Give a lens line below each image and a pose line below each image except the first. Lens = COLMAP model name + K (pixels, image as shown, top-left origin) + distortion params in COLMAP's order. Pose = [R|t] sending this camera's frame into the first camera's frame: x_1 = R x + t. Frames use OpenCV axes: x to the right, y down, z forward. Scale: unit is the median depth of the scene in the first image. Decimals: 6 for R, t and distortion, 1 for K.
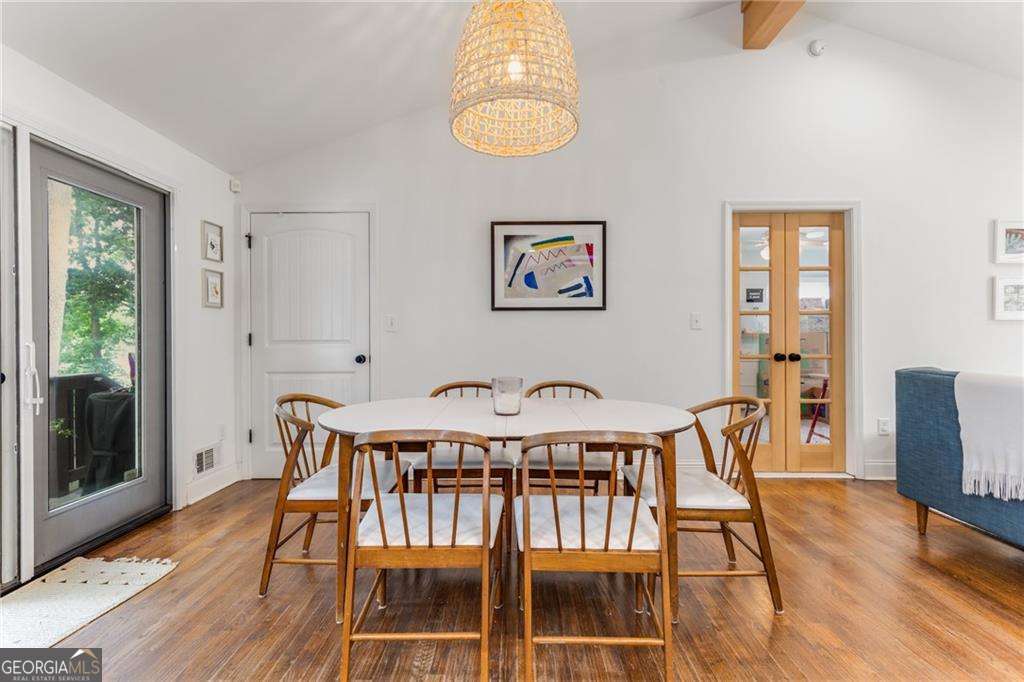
lens RADIAL K [[466.0, 0, 510.0], [0, 466.0, 337.0], [0, 0, 1]] dist [0.002984, 0.000110]
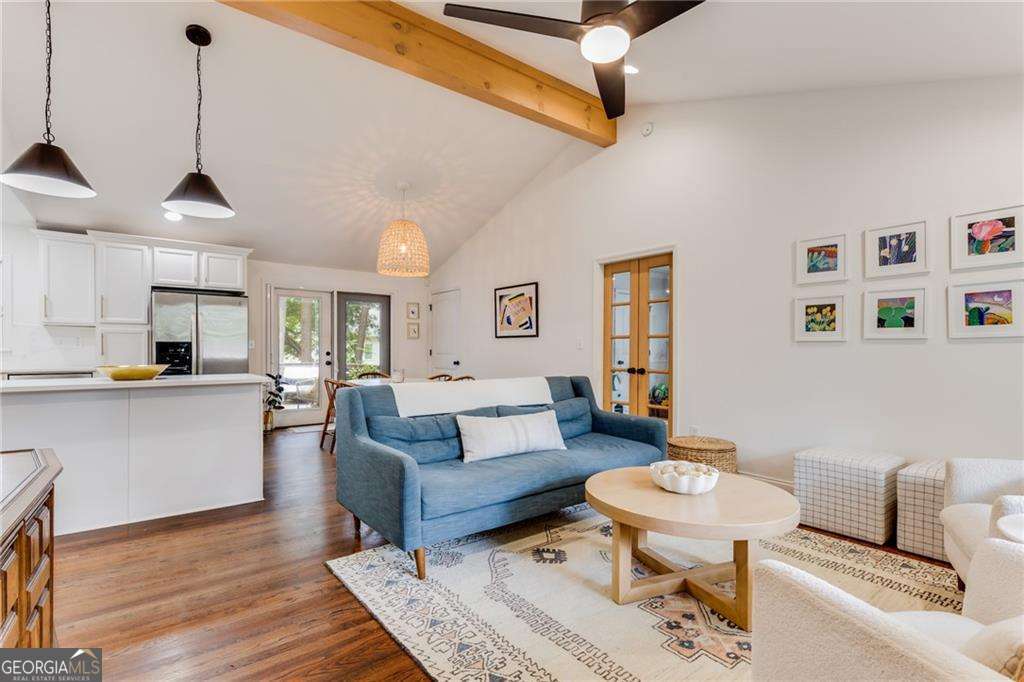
lens RADIAL K [[461.6, 0, 538.5], [0, 461.6, 353.9], [0, 0, 1]] dist [0.001732, -0.000127]
pose [[0.663888, 0.013310, -0.747713, 1.405101], [-0.007764, 0.999910, 0.010906, -0.016280], [0.747791, -0.001435, 0.663932, -0.058777]]
